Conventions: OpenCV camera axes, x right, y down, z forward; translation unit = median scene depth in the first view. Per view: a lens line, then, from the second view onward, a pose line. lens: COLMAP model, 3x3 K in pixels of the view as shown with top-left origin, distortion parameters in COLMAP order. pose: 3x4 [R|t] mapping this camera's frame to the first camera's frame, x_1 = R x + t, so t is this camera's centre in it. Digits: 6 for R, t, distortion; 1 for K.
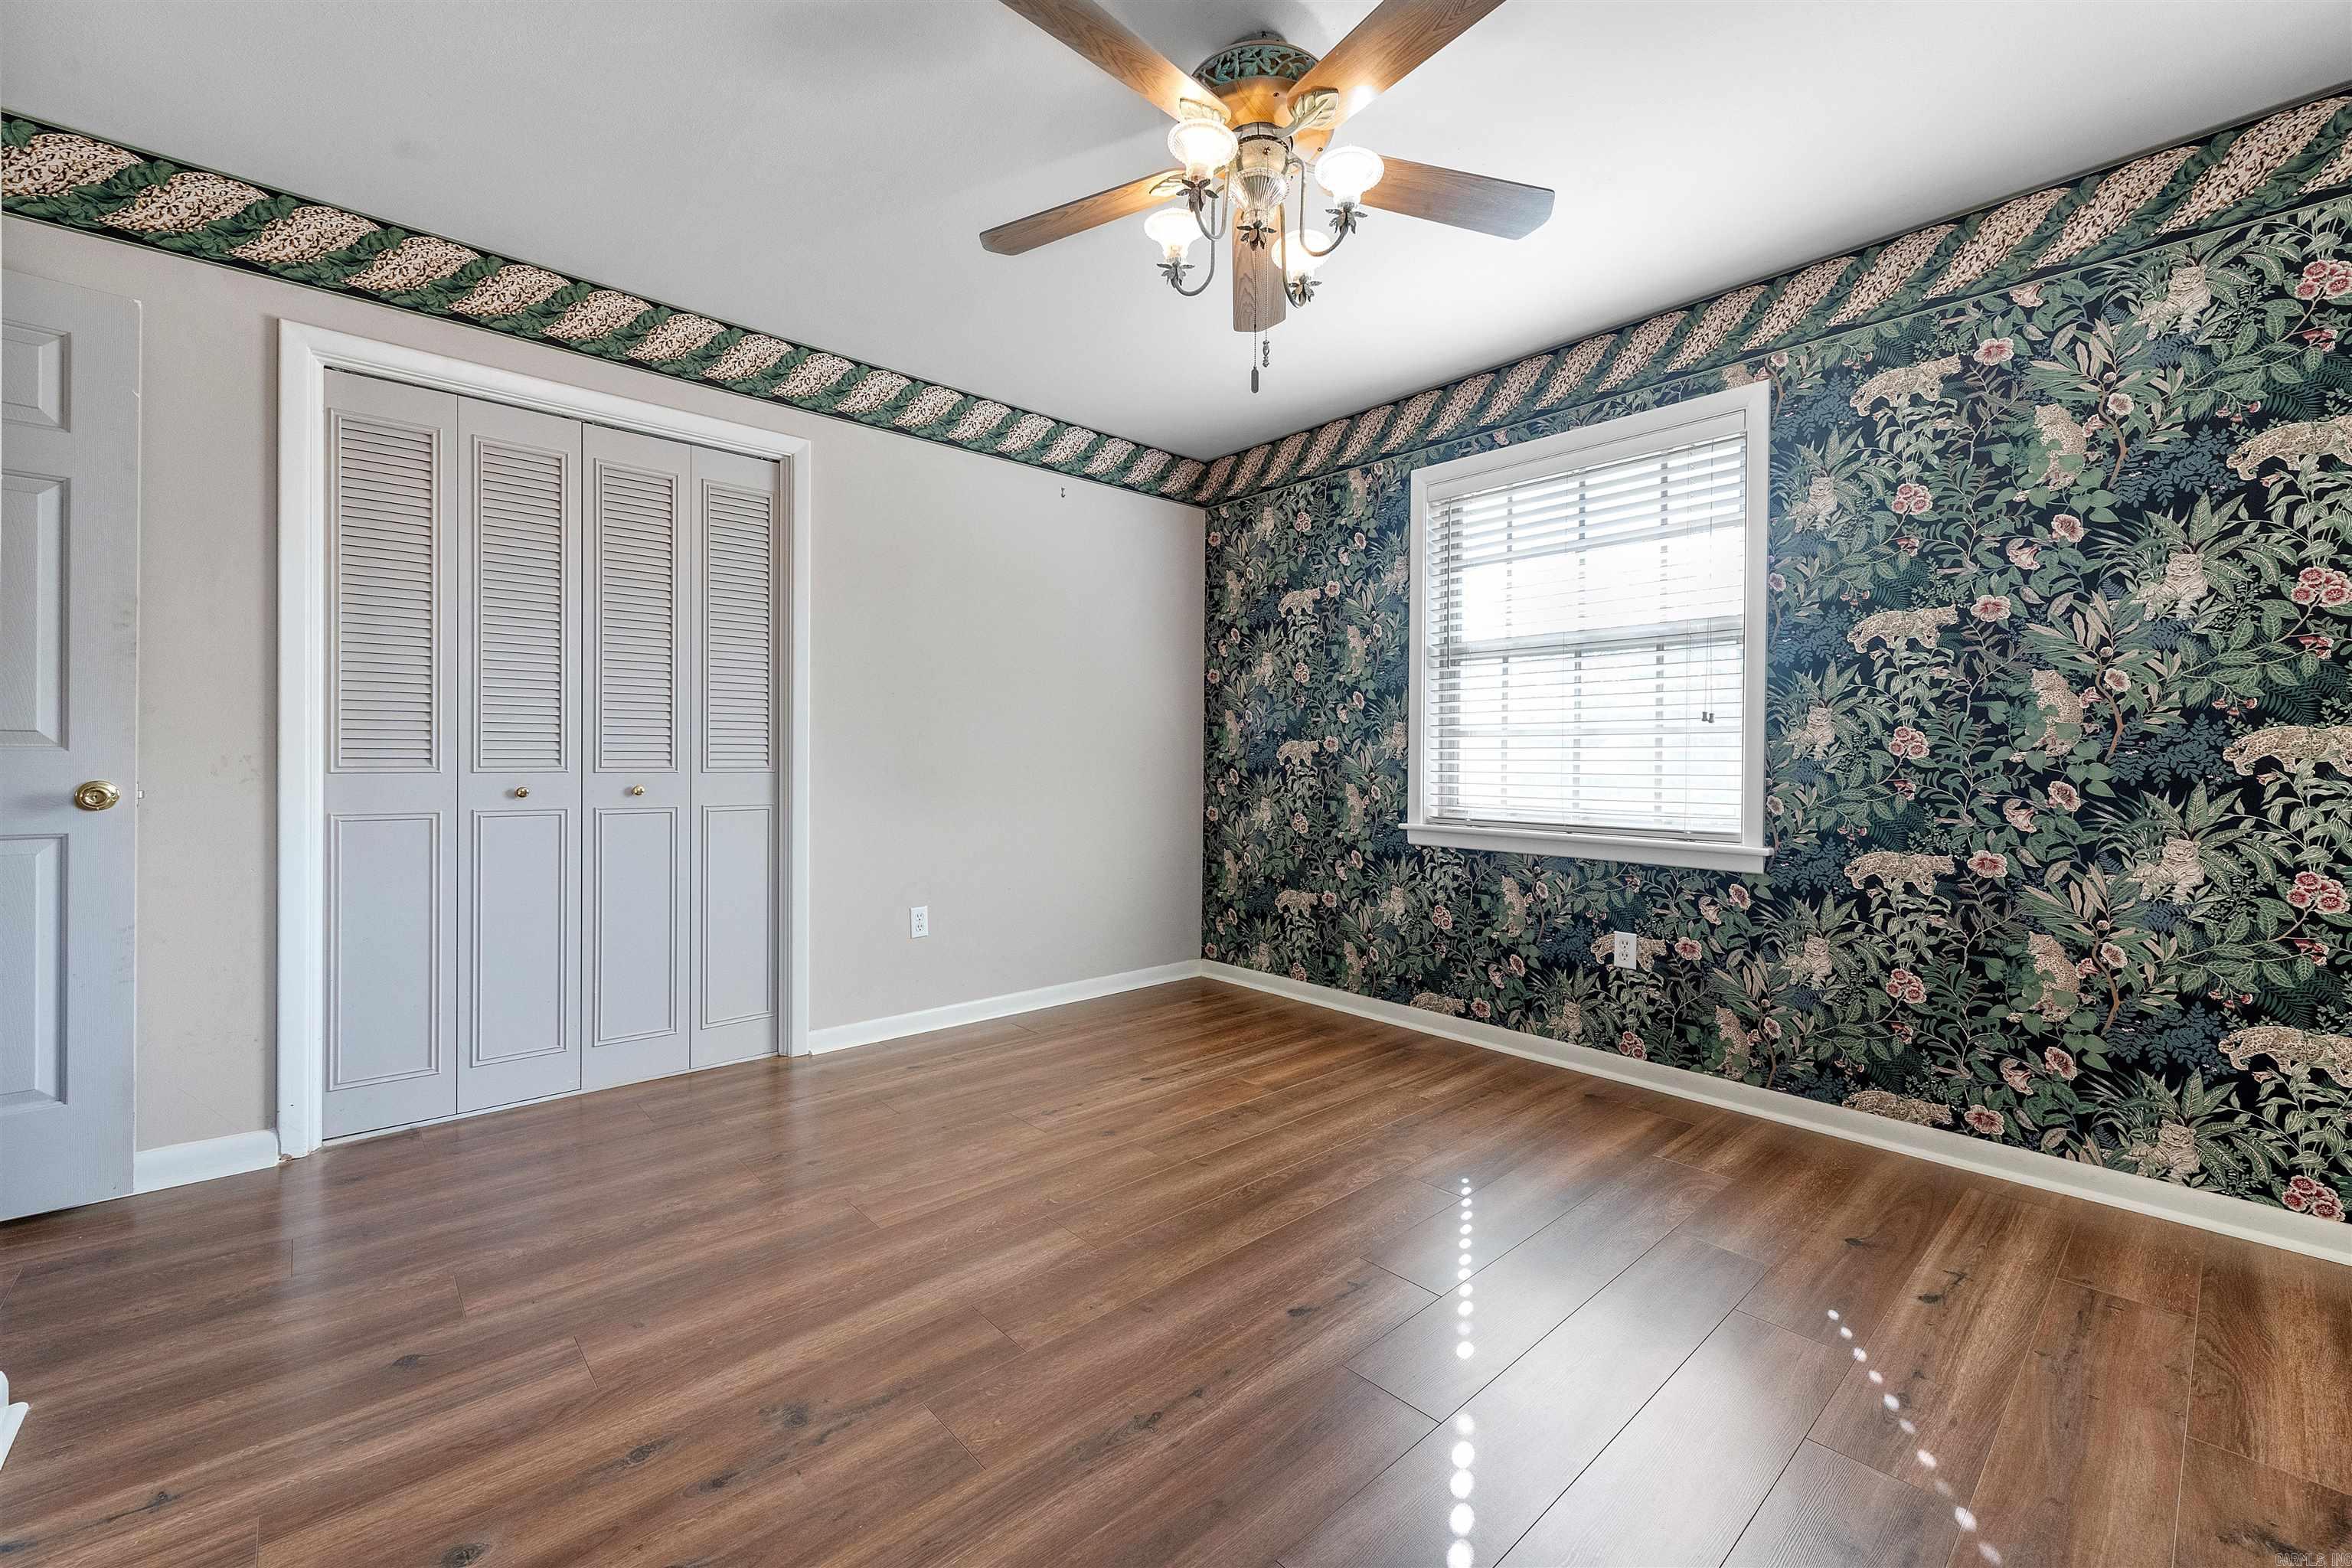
lens RADIAL K [[963.6, 0, 1169.7], [0, 963.6, 756.3], [0, 0, 1]] dist [0.007463, -0.001930]
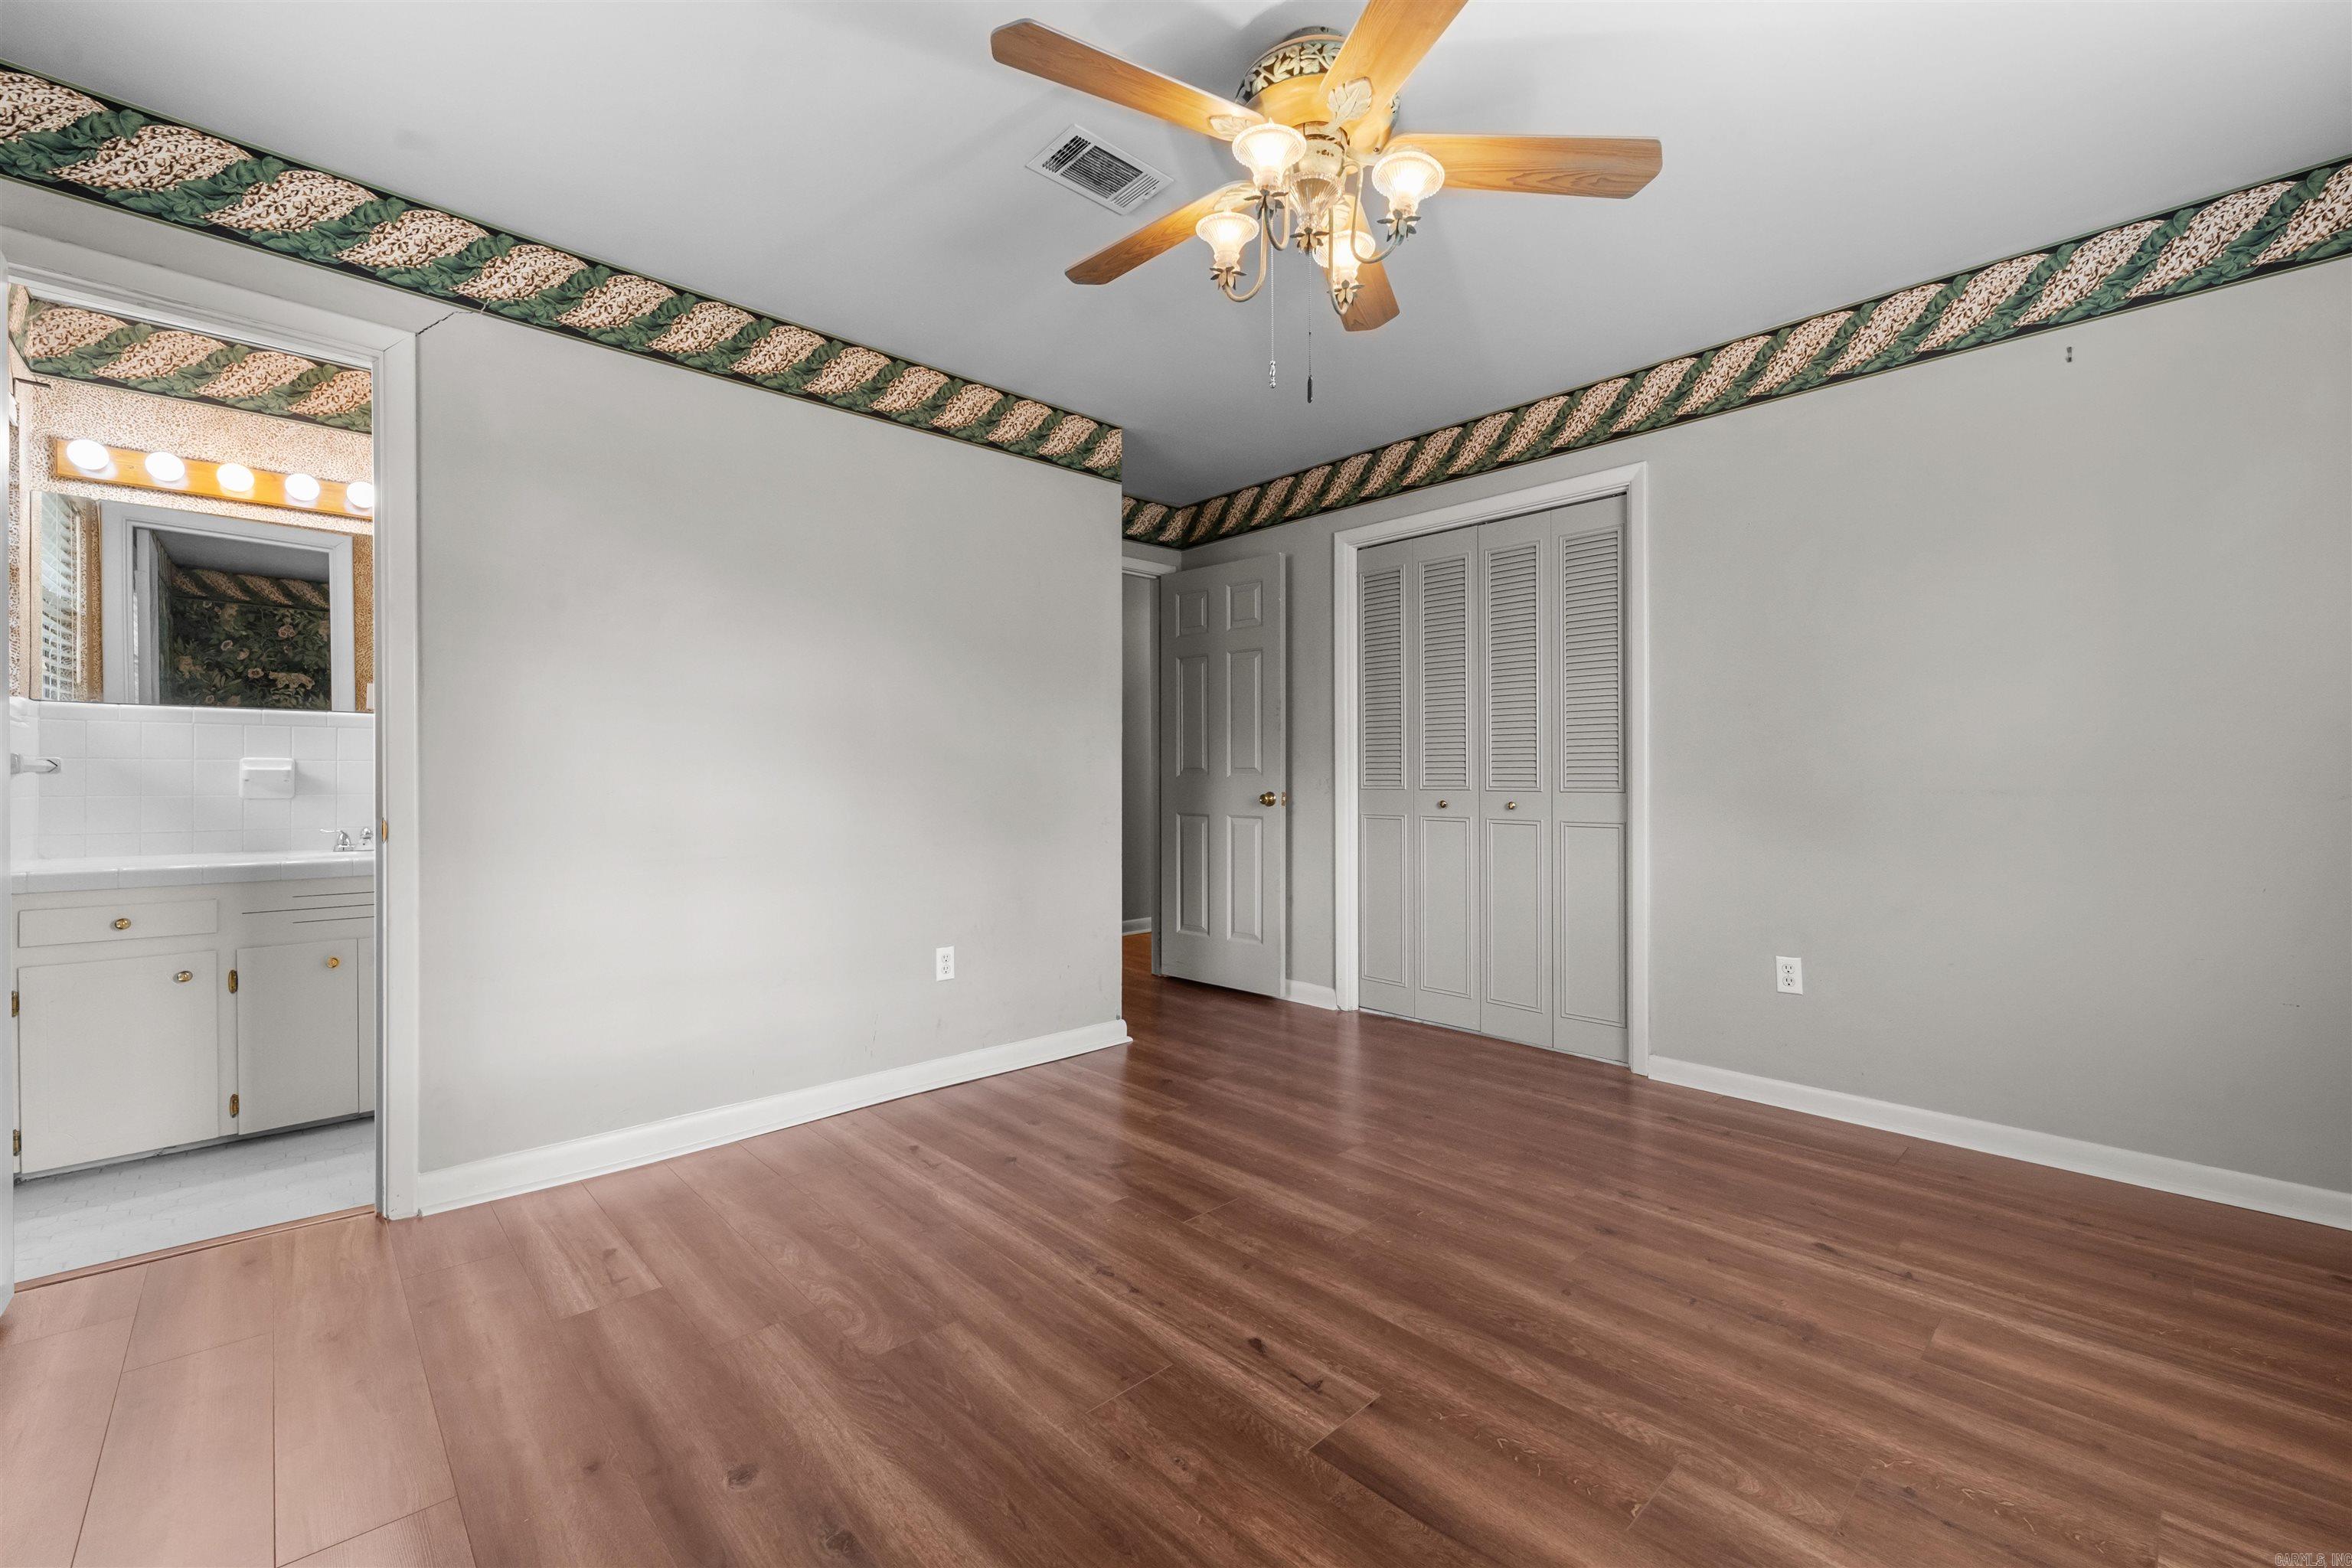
lens RADIAL K [[963.6, 0, 1182.5], [0, 963.6, 766.9], [0, 0, 1]] dist [0.007463, -0.001930]
pose [[0.022322, -0.017053, -0.999605, 0.639044], [0.004776, 0.999845, -0.016951, 0.004233], [0.999739, -0.004396, 0.022400, 0.517777]]
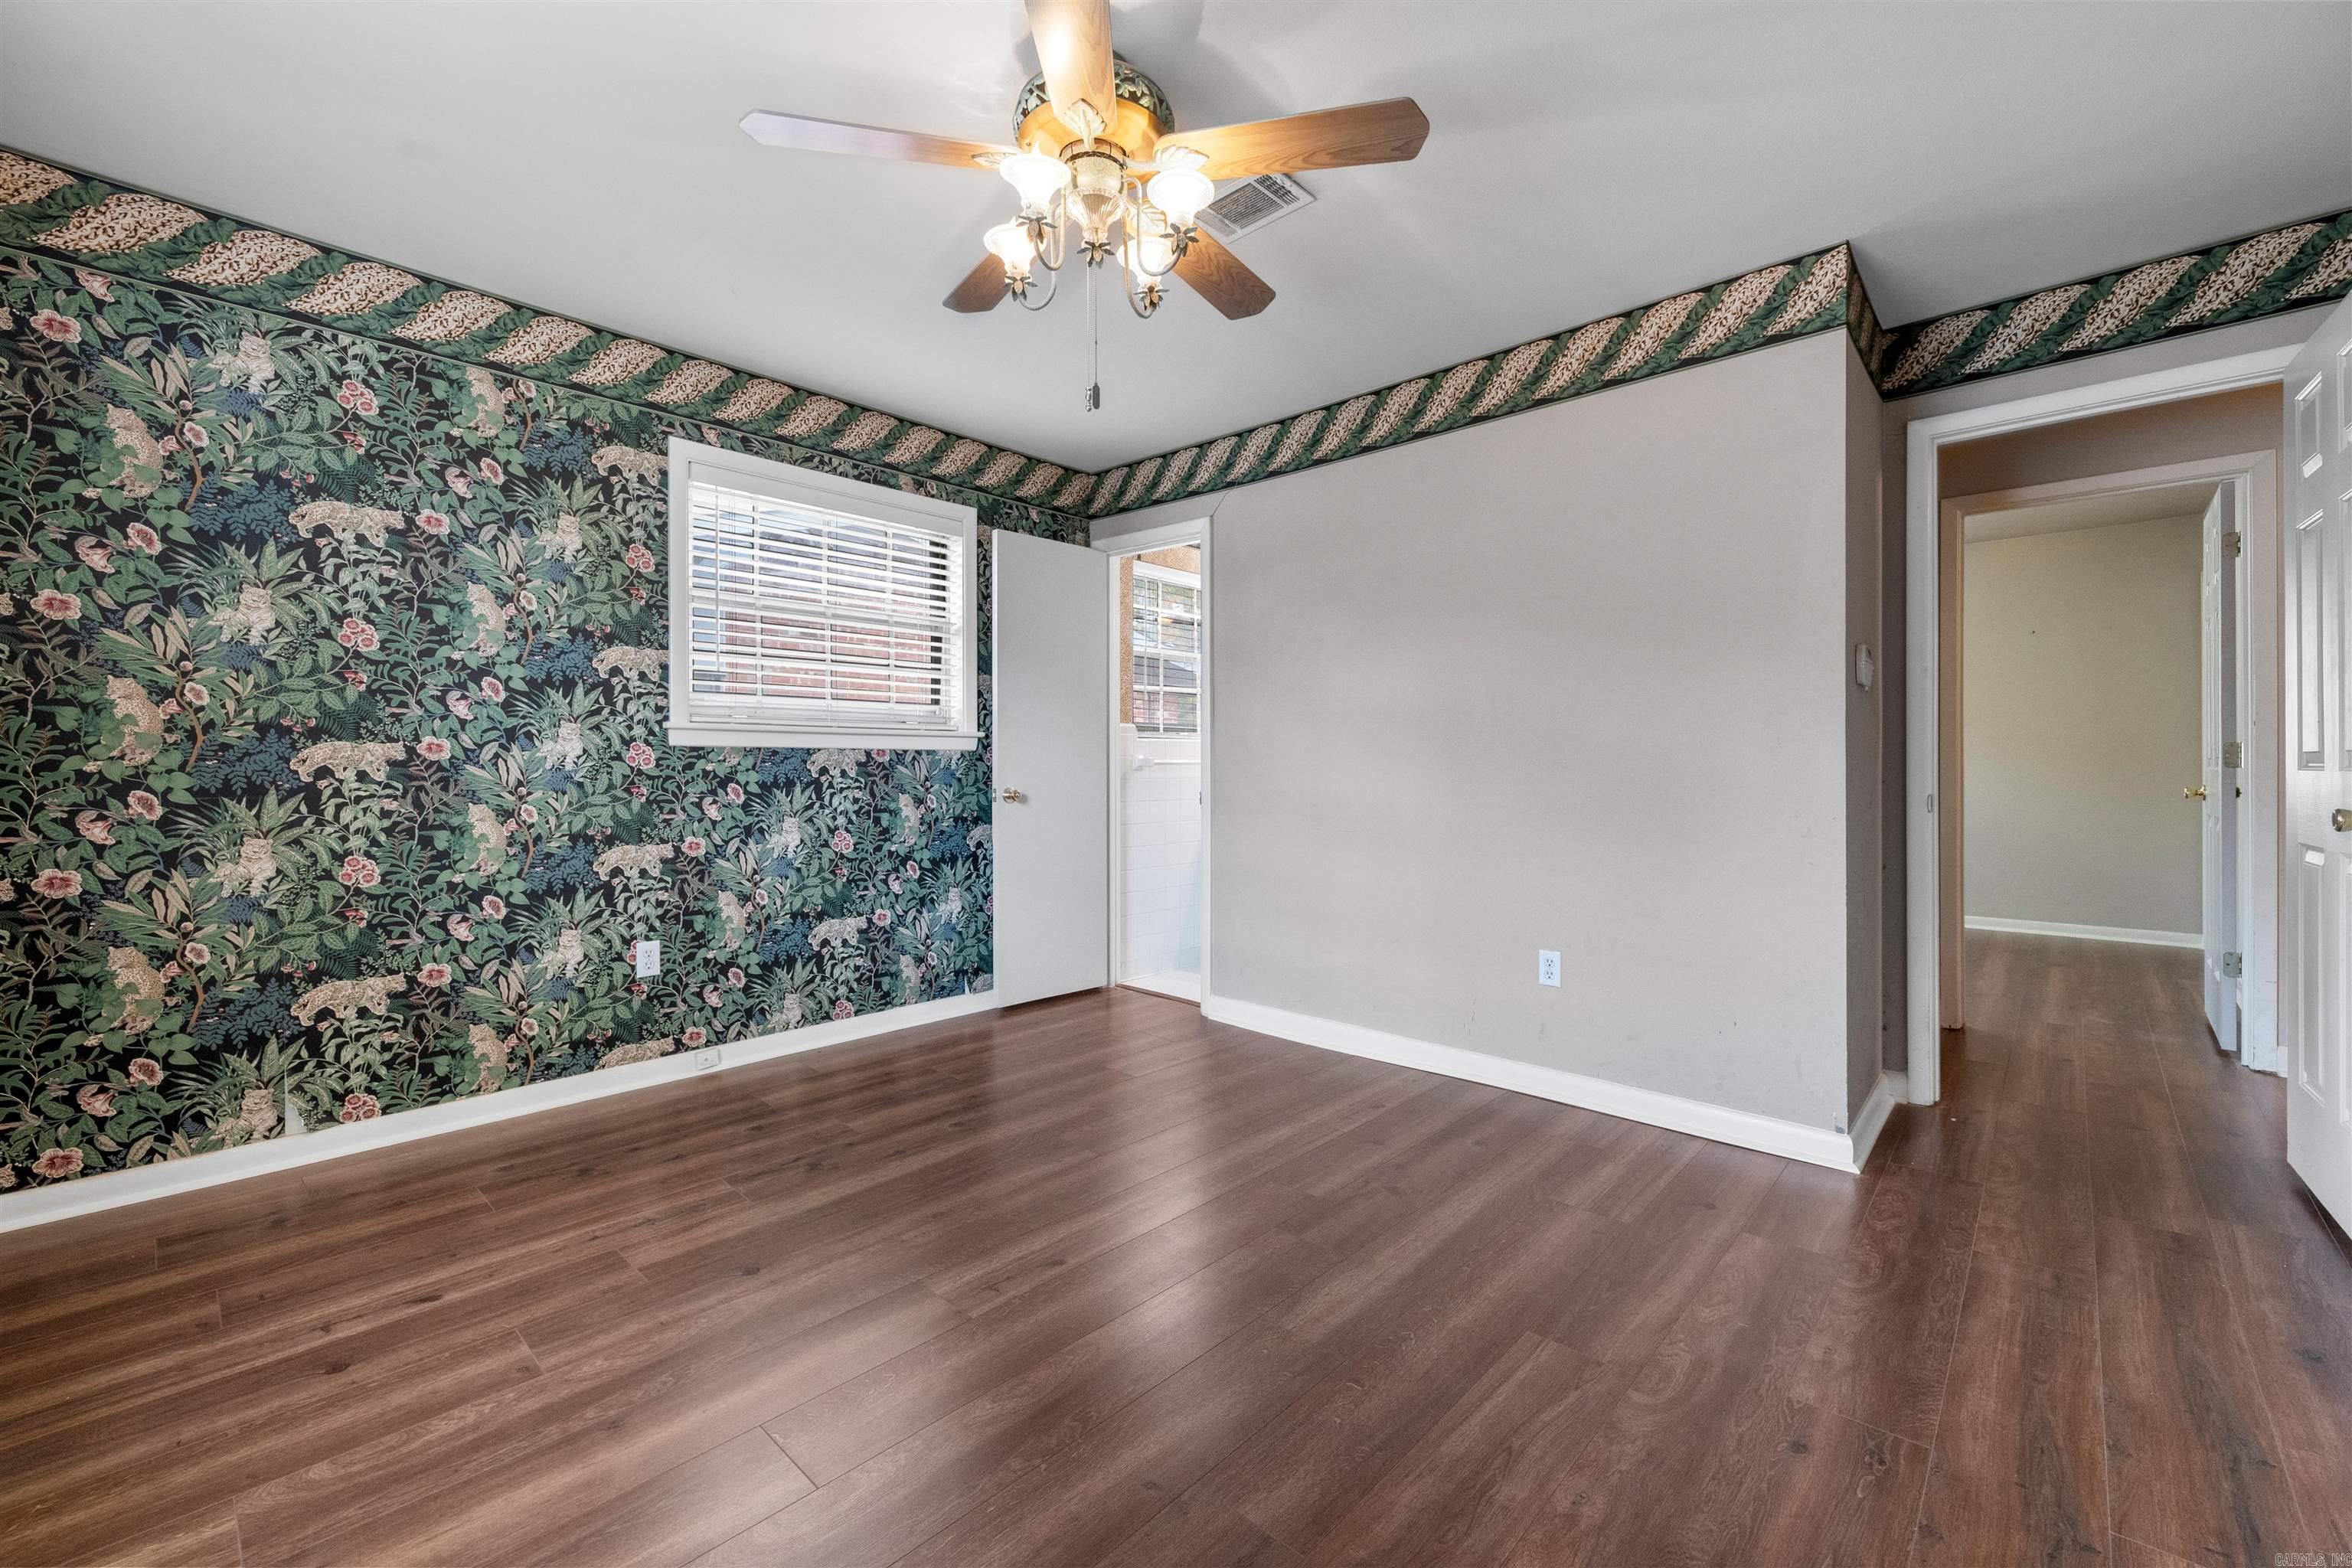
lens RADIAL K [[963.6, 0, 1173.9], [0, 963.6, 778.1], [0, 0, 1]] dist [0.007463, -0.001930]
pose [[-0.091610, -0.013694, 0.995701, -0.717131], [-0.000609, 0.999906, 0.013696, -0.002400], [-0.995795, 0.000649, -0.091609, 0.684816]]
